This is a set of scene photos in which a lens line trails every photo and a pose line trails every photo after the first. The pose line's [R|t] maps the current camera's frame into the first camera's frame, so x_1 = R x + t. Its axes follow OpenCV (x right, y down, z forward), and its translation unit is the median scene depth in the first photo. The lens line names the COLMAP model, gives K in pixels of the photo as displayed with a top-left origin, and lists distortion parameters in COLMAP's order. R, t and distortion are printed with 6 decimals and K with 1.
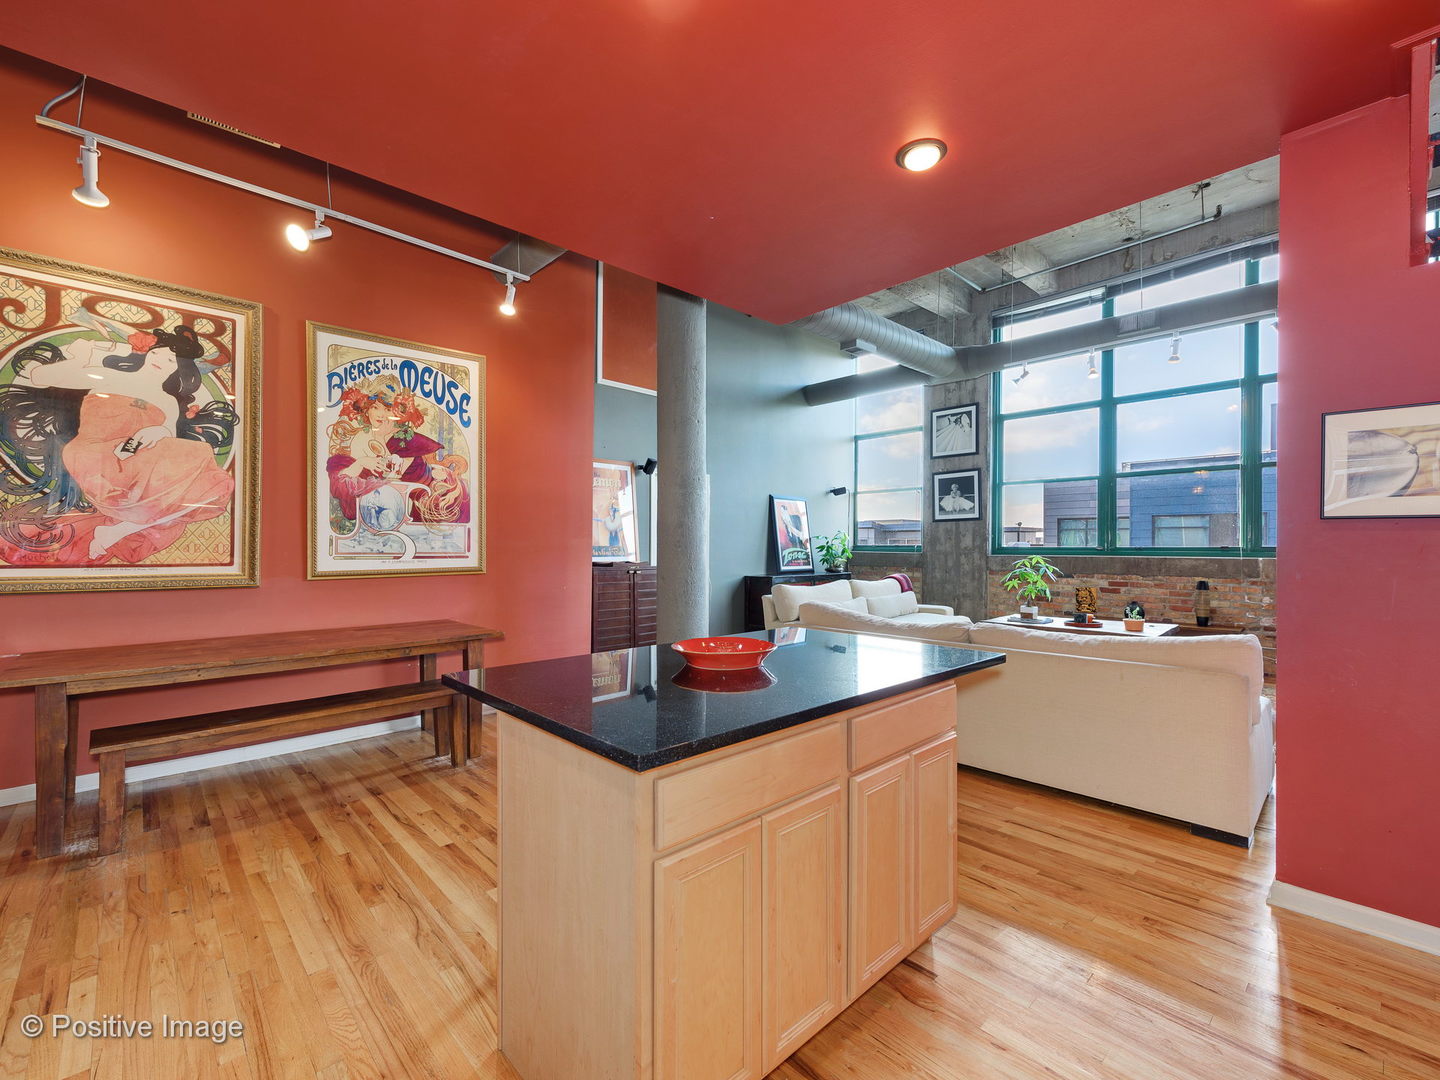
lens RADIAL K [[632.7, 0, 713.3], [0, 632.7, 545.5], [0, 0, 1]] dist [0.006173, -0.001876]
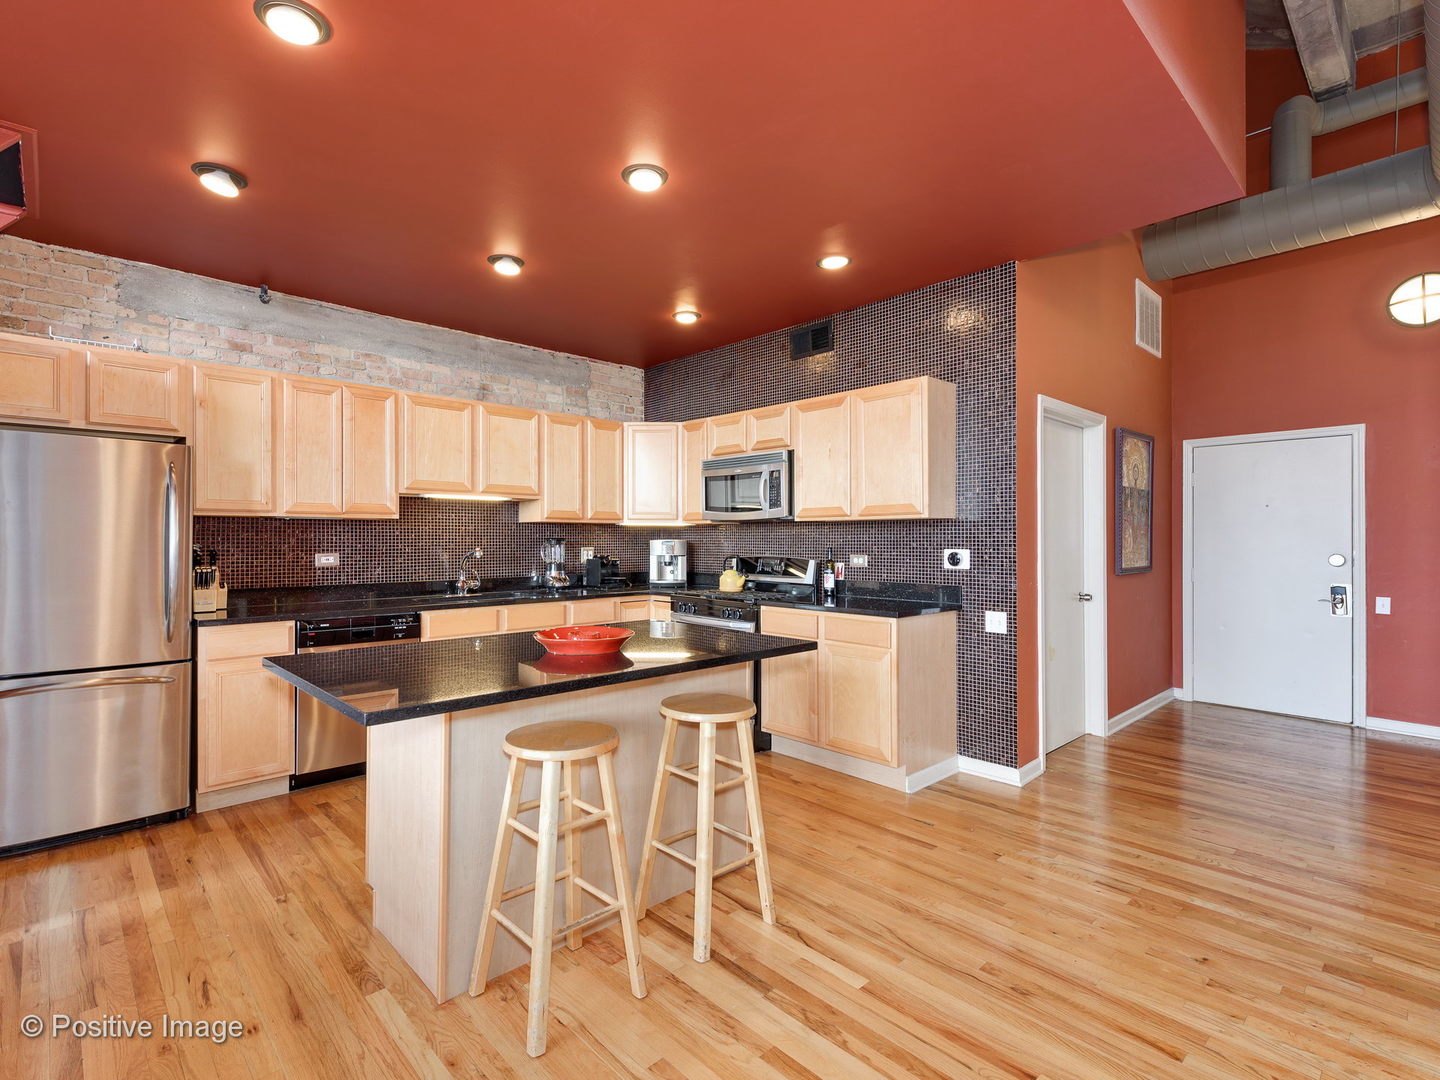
lens RADIAL K [[686.5, 0, 698.4], [0, 686.5, 537.3], [0, 0, 1]] dist [-0.000550, 0.001057]
pose [[-0.999980, -0.005842, -0.002236, -0.077238], [-0.005839, 0.999982, -0.001251, -0.004093], [0.002244, -0.001238, -0.999997, 1.036125]]
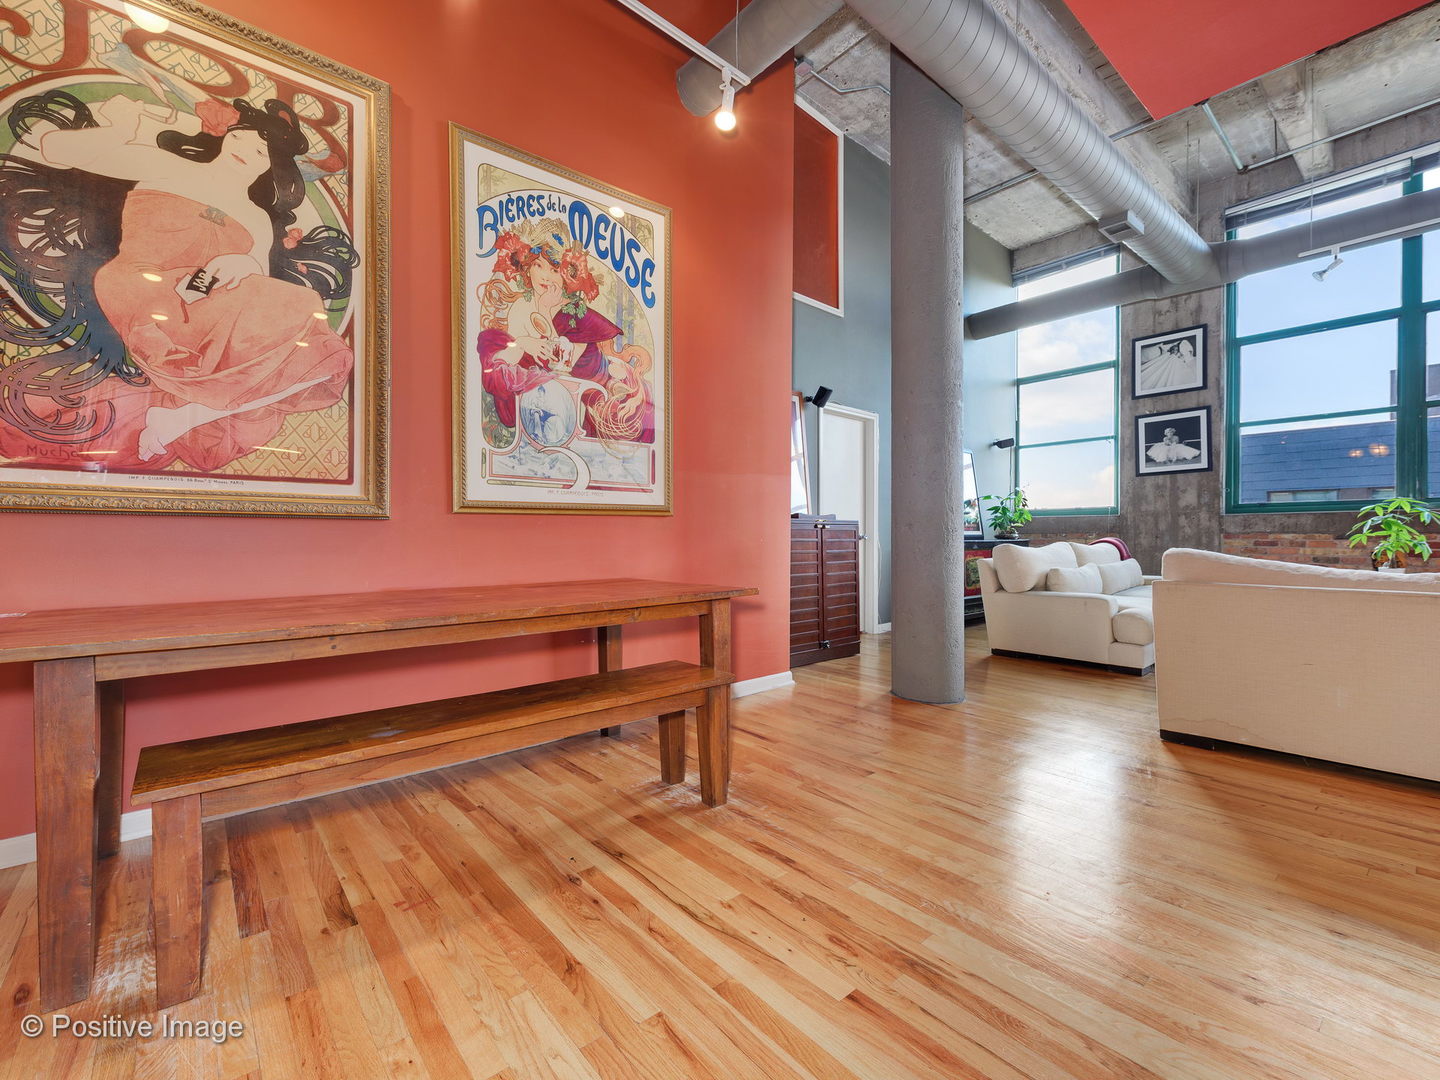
lens RADIAL K [[632.7, 0, 715.2], [0, 632.7, 540.9], [0, 0, 1]] dist [0.006173, -0.001876]
pose [[0.999126, -0.002612, -0.041712, -0.323634], [0.002913, 0.999970, 0.007156, 0.077553], [0.041692, -0.007271, 0.999104, 0.331067]]
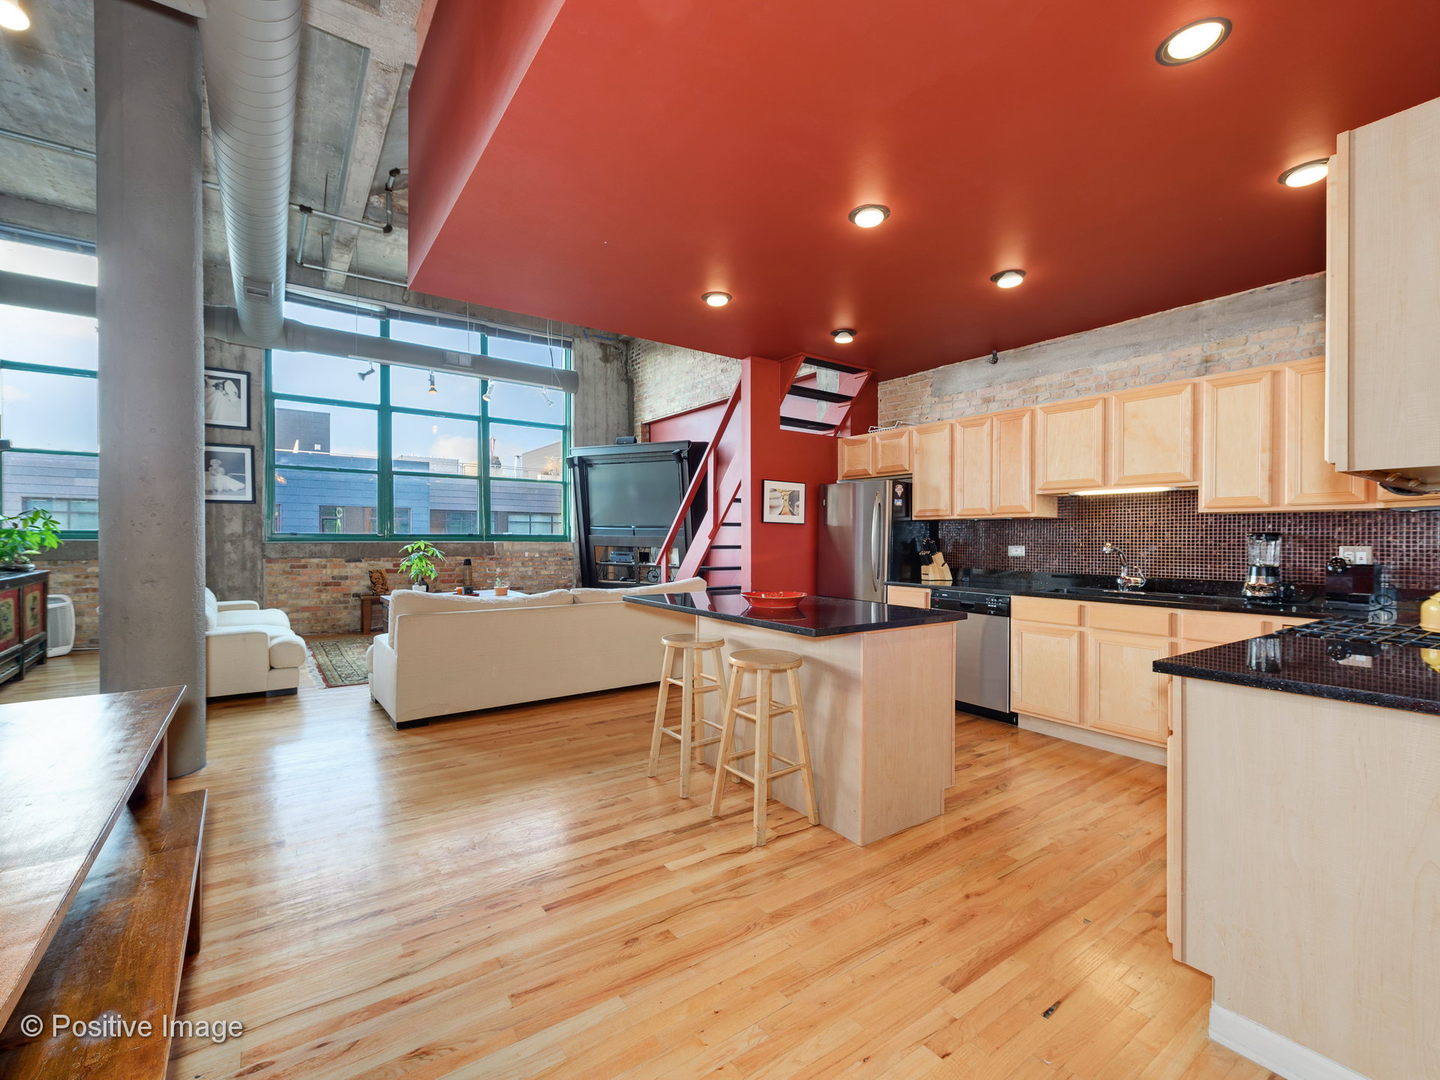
lens RADIAL K [[632.7, 0, 713.6], [0, 632.7, 534.4], [0, 0, 1]] dist [0.006173, -0.001876]
pose [[0.124937, 0.004112, 0.992156, -0.755575], [-0.005431, 0.999979, -0.003461, 0.006707], [-0.992150, -0.004956, 0.124957, 0.450112]]
